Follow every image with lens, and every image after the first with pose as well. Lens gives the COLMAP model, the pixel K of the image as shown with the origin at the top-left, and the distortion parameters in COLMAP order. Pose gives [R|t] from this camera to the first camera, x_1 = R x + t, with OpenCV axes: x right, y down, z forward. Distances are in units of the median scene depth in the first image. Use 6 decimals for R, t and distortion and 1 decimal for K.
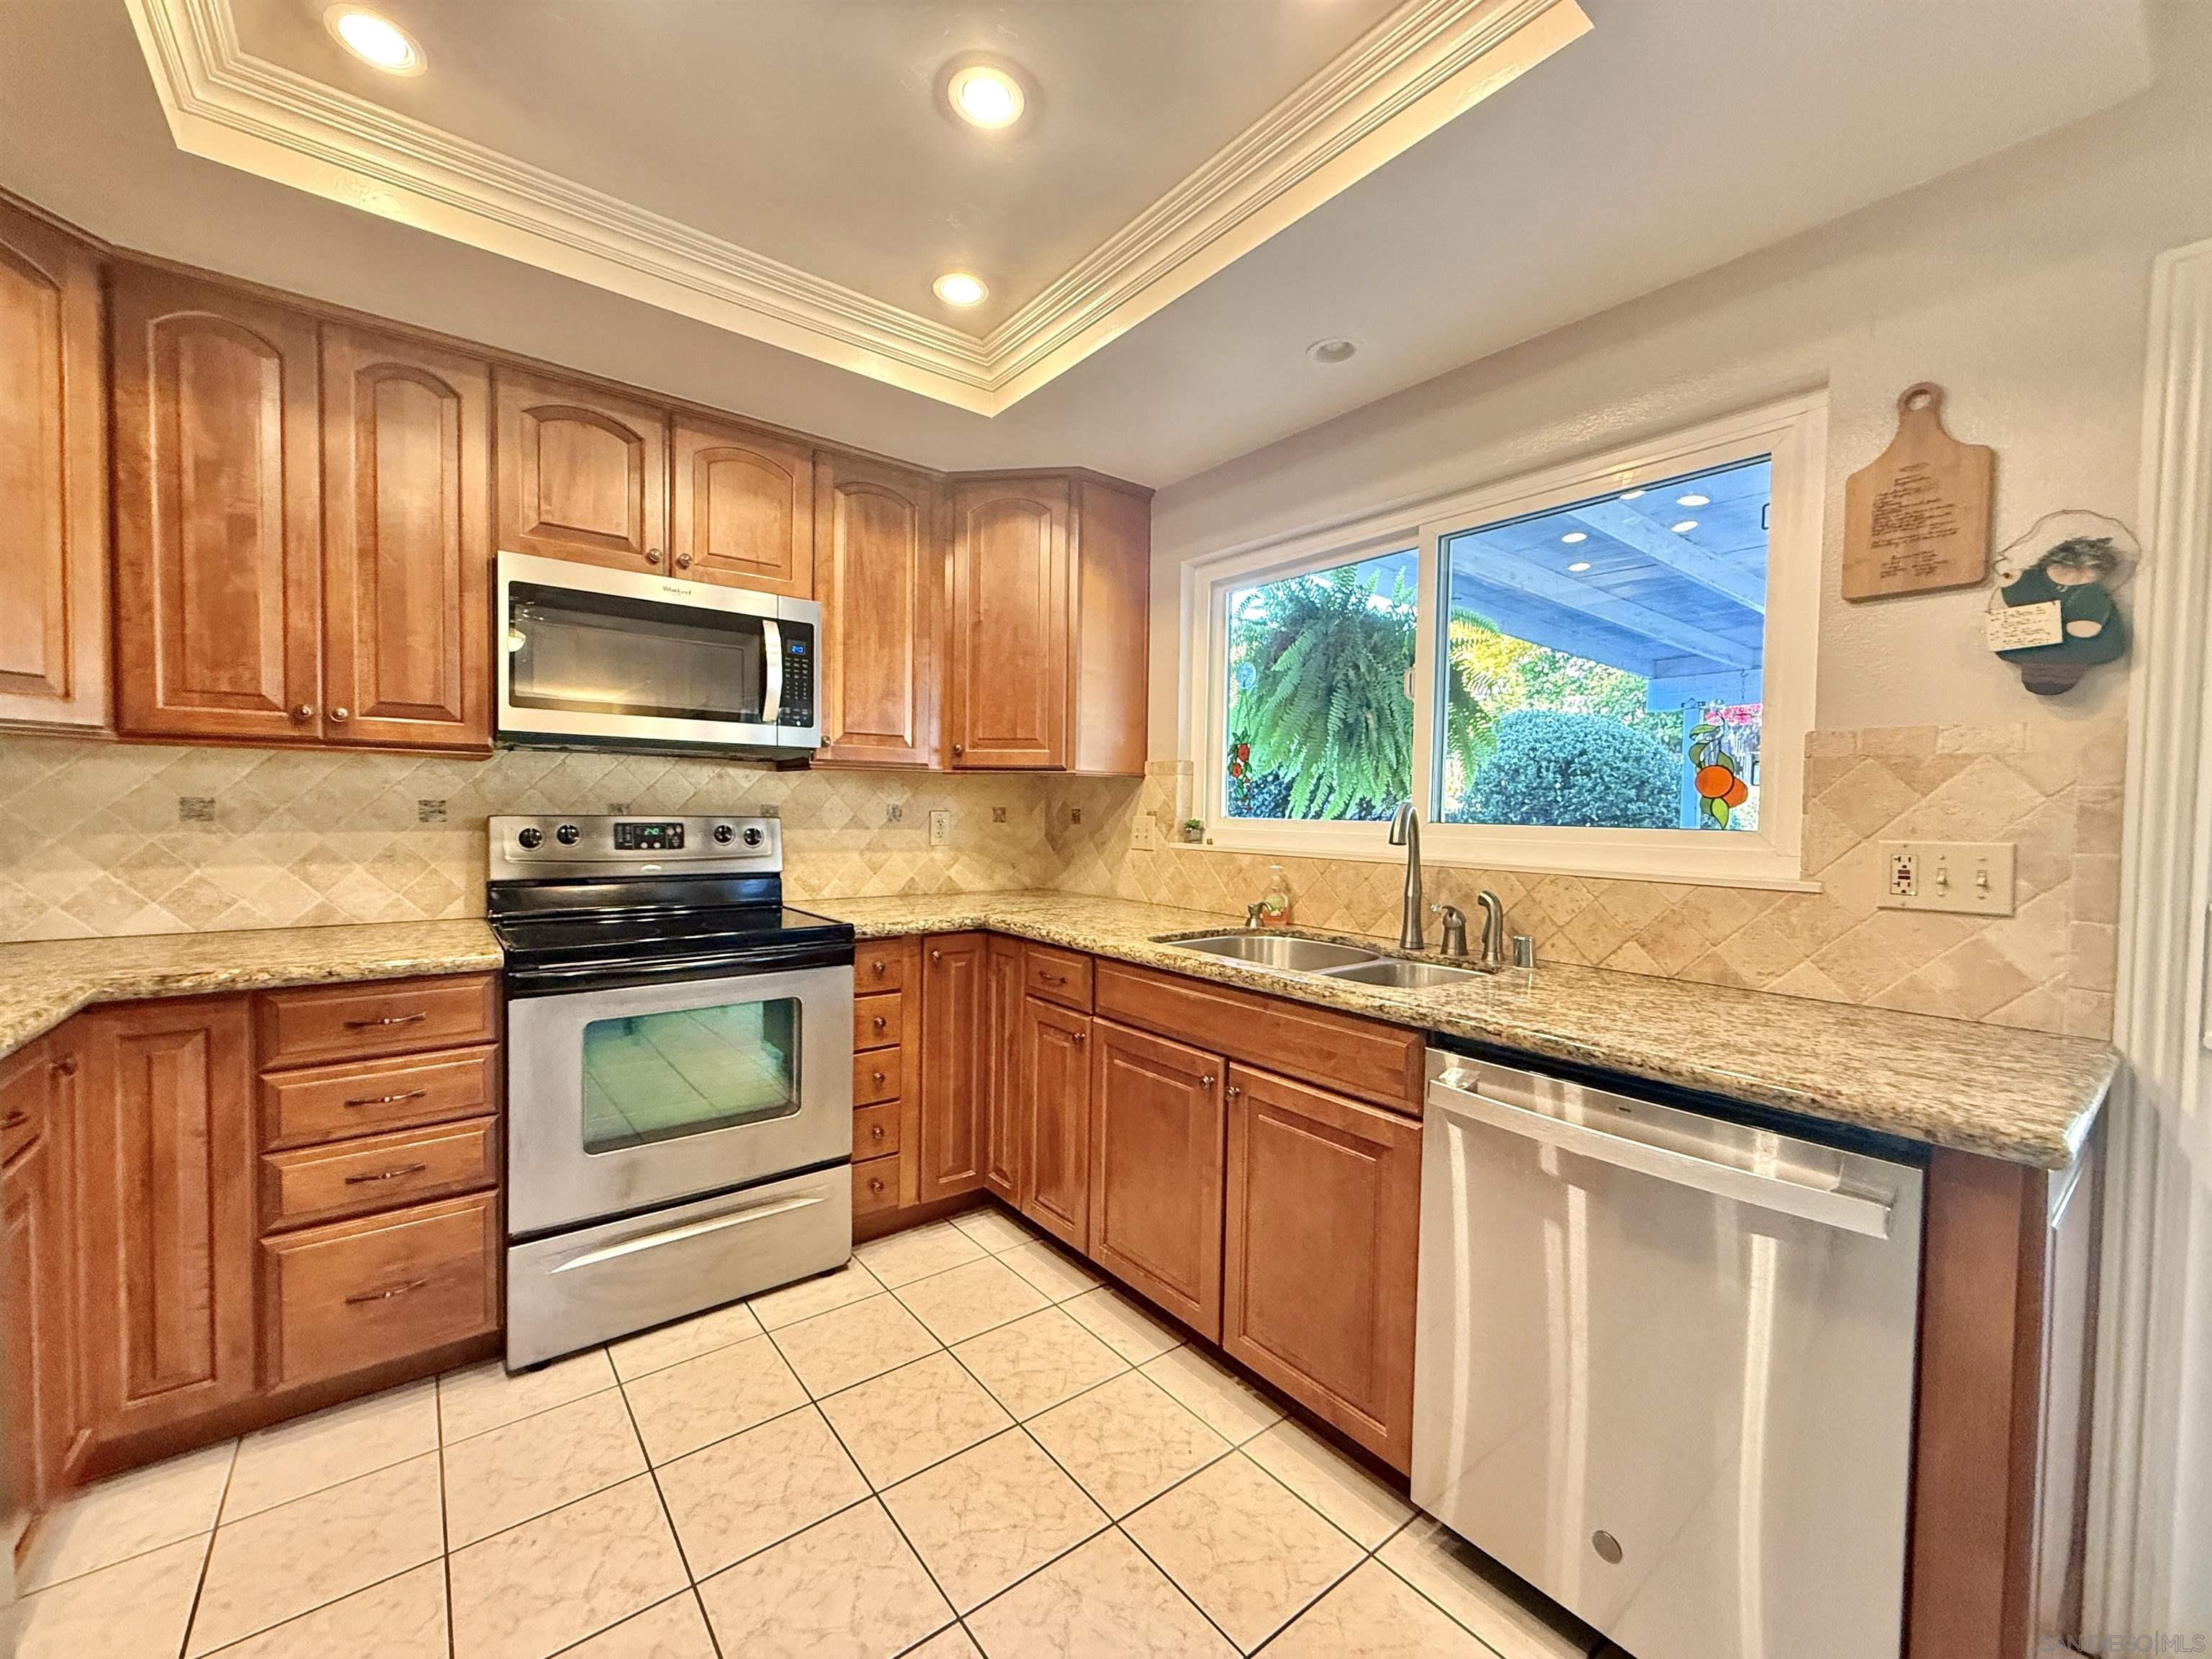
lens RADIAL K [[882.5, 0, 1098.6], [0, 882.5, 831.1], [0, 0, 1]] dist [0.001170, -0.000180]
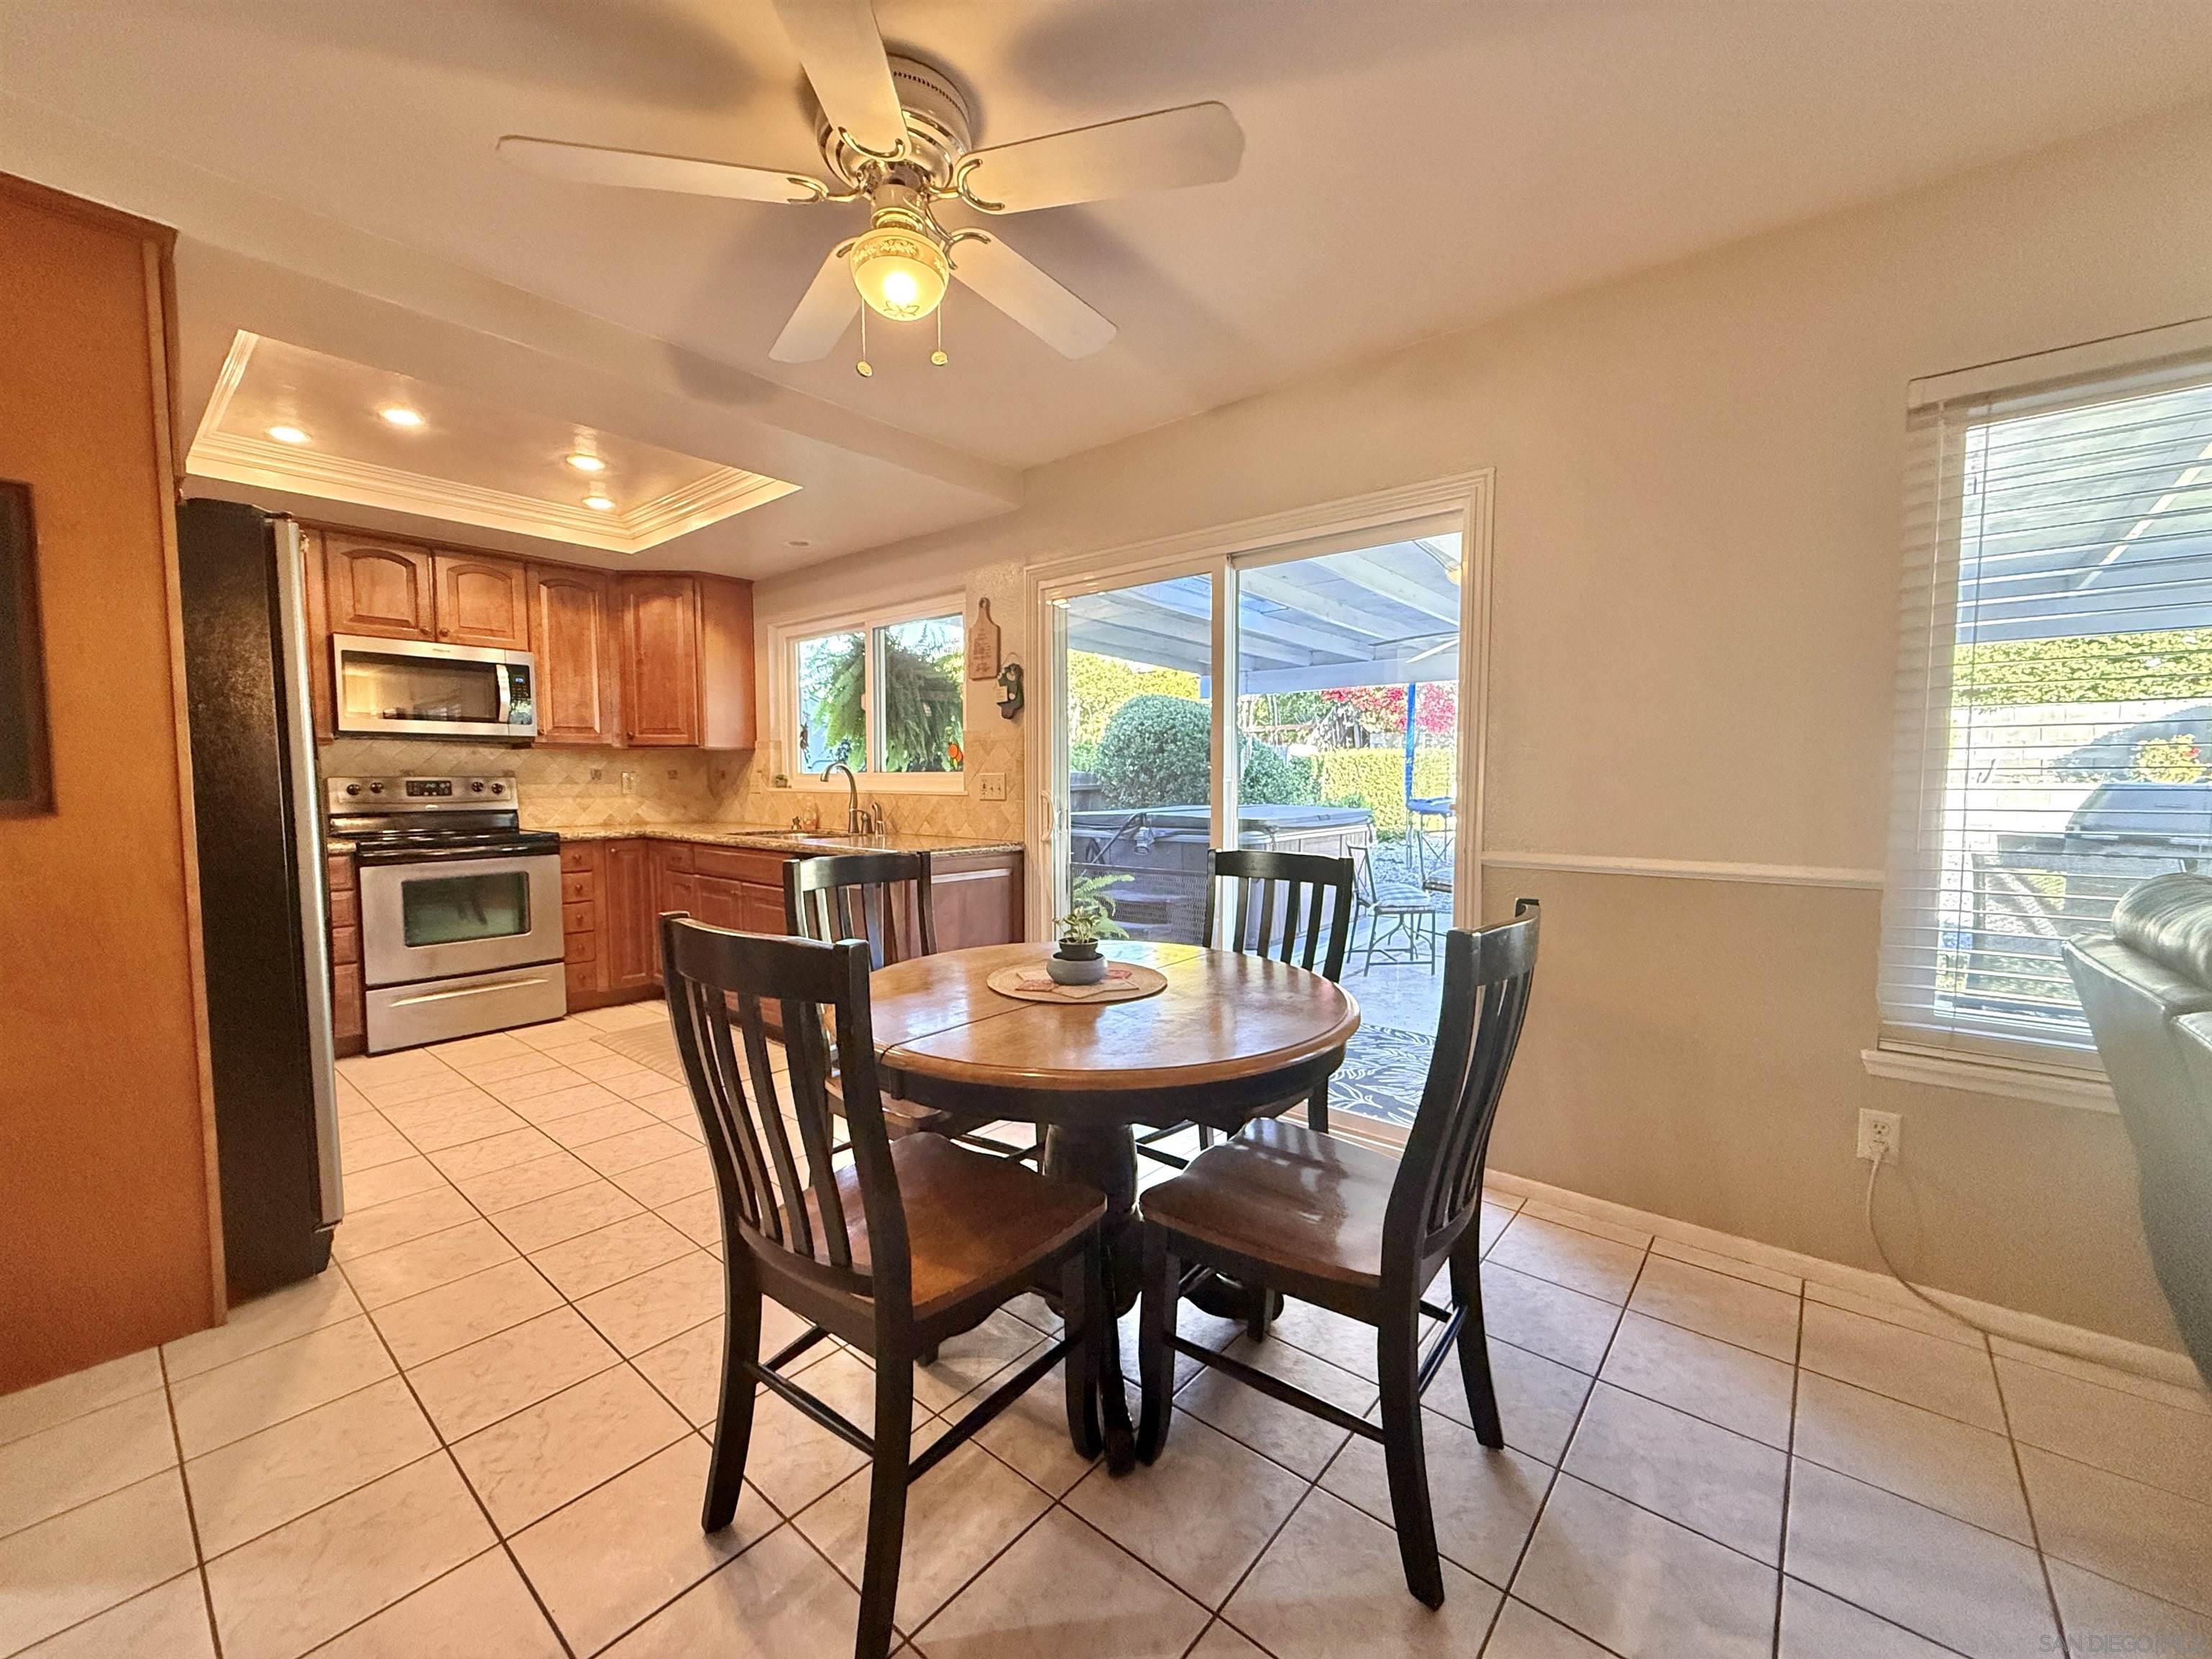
lens RADIAL K [[882.5, 0, 1099.1], [0, 882.5, 830.2], [0, 0, 1]] dist [0.001170, -0.000180]
pose [[0.978455, -0.030193, 0.204239, 0.432607], [0.022873, 0.999012, 0.038105, 0.053496], [-0.205188, -0.032613, 0.978179, -0.995147]]
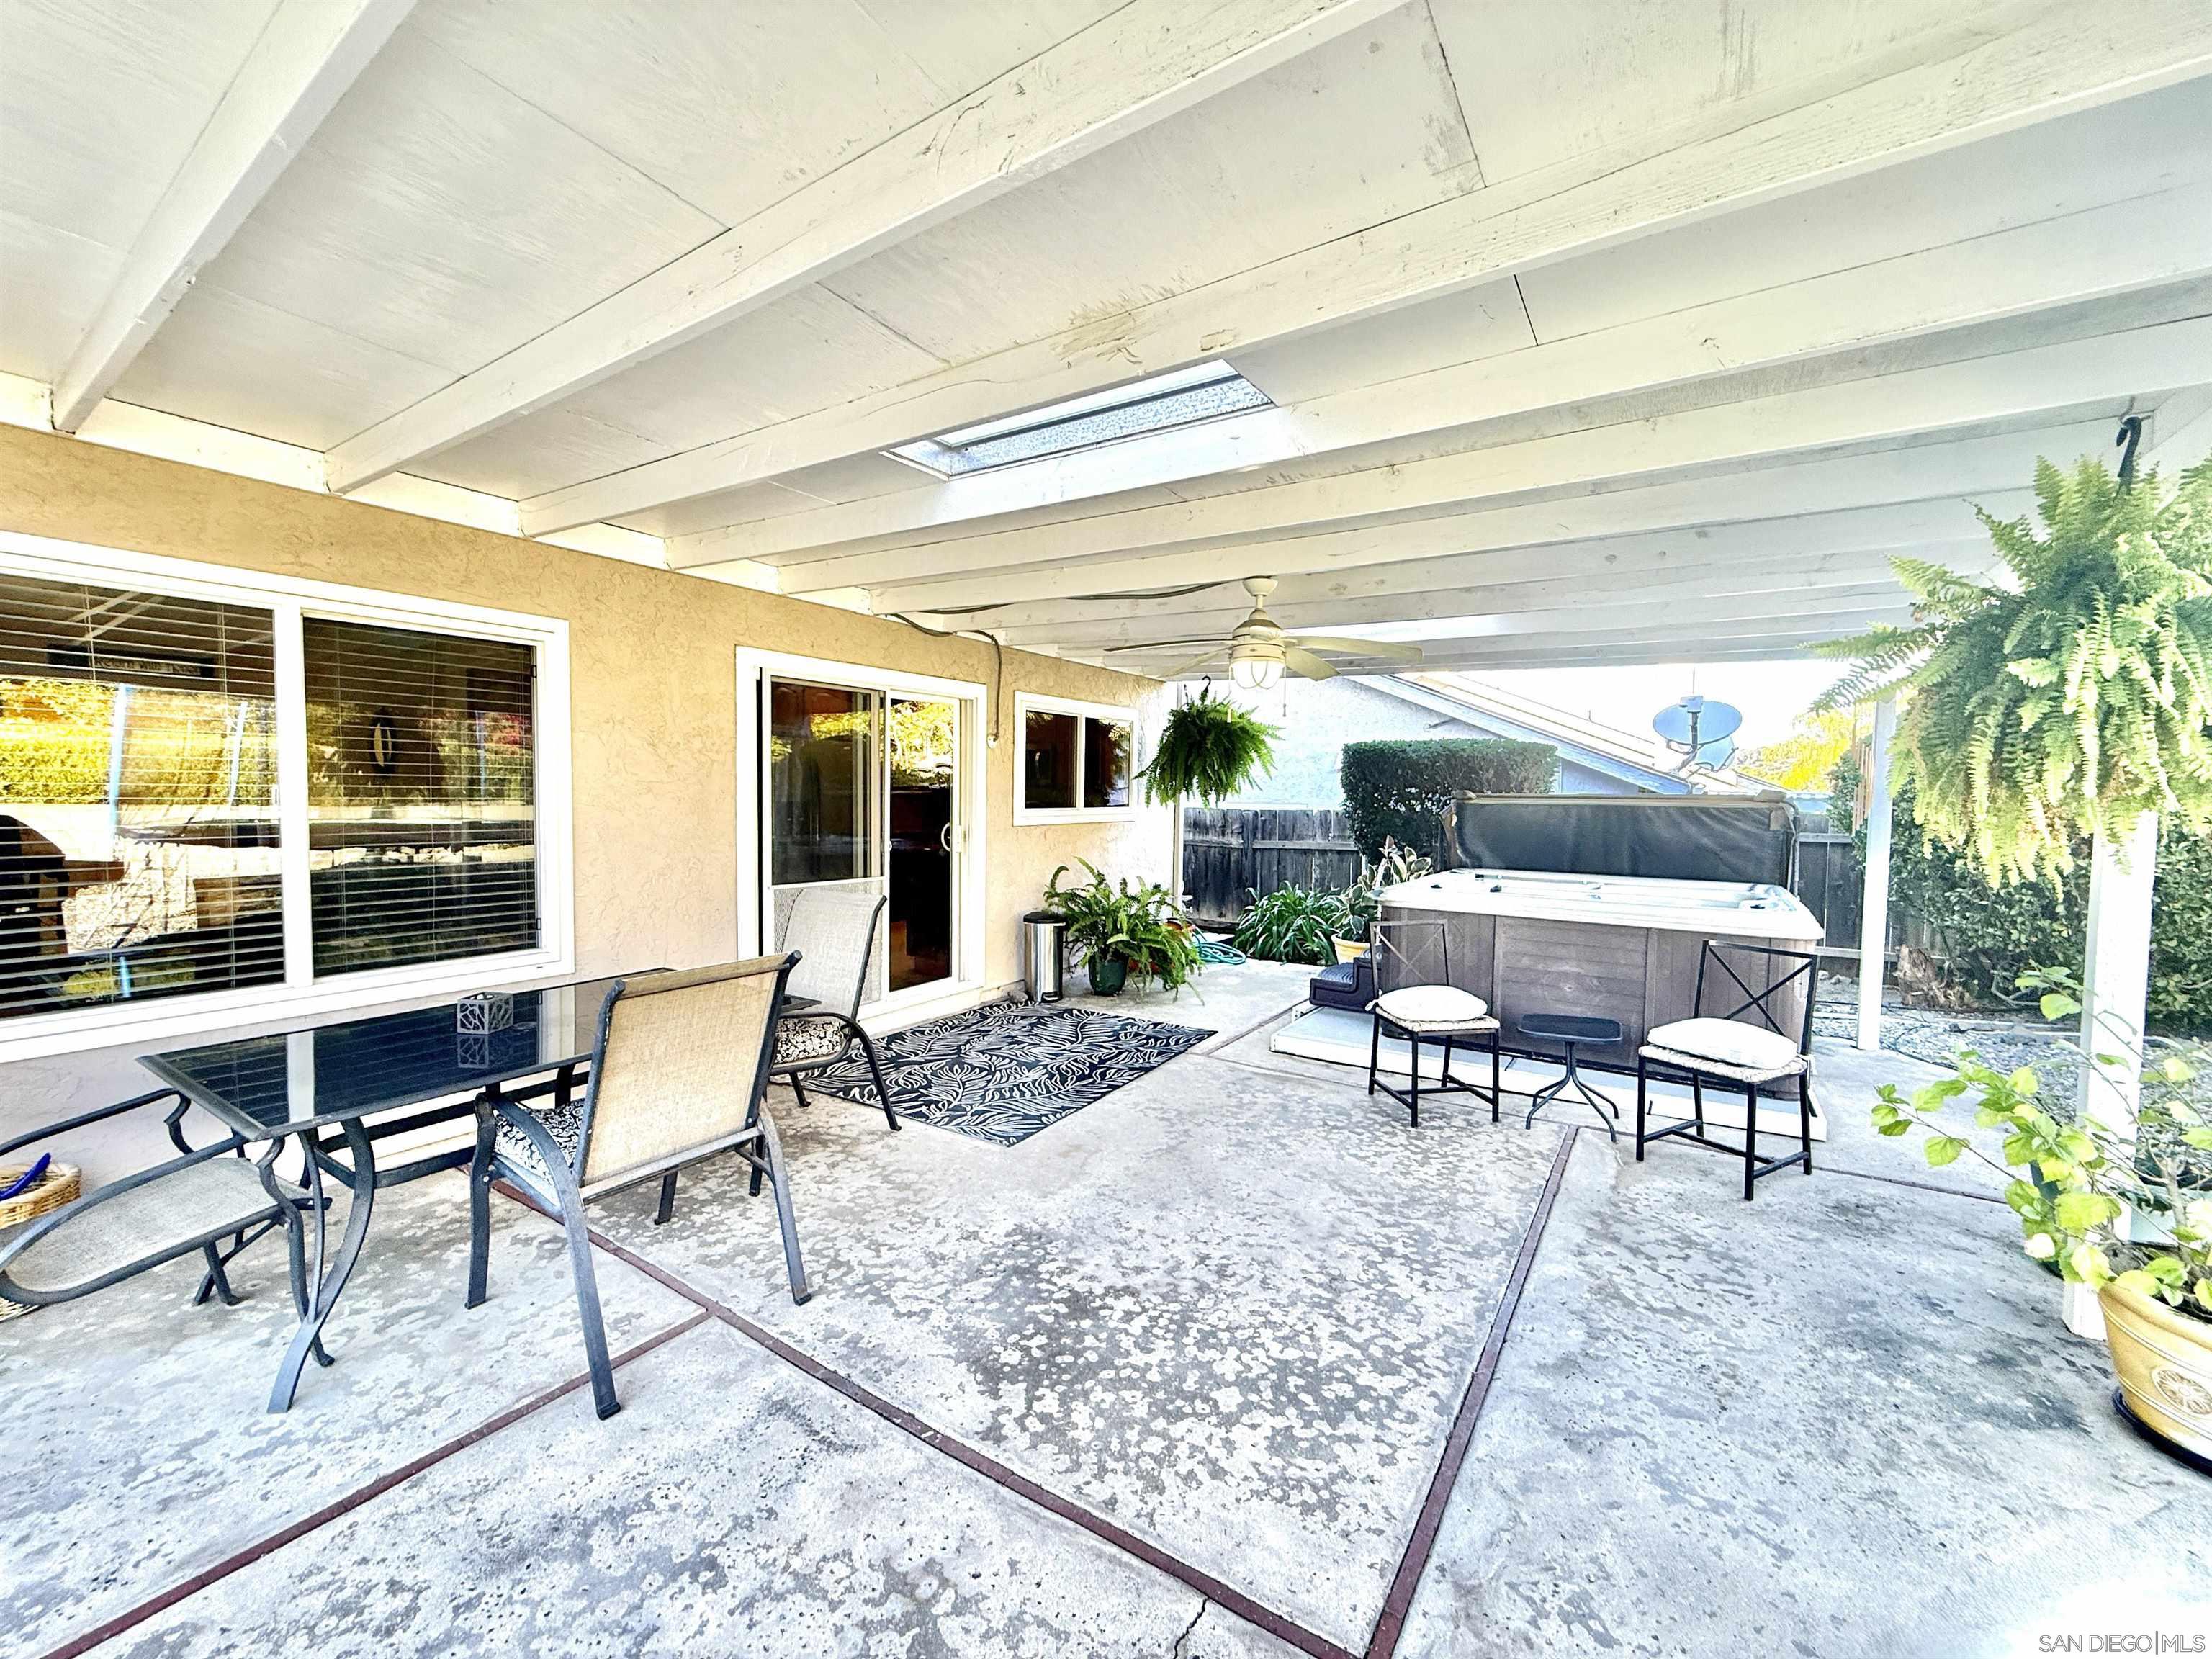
lens RADIAL K [[882.5, 0, 1103.2], [0, 882.5, 828.3], [0, 0, 1]] dist [0.001170, -0.000180]
pose [[0.319917, 0.029214, -0.946995, 3.172980], [-0.033283, 0.999254, 0.019582, 0.000130], [0.946861, 0.025255, 0.320651, 0.099793]]
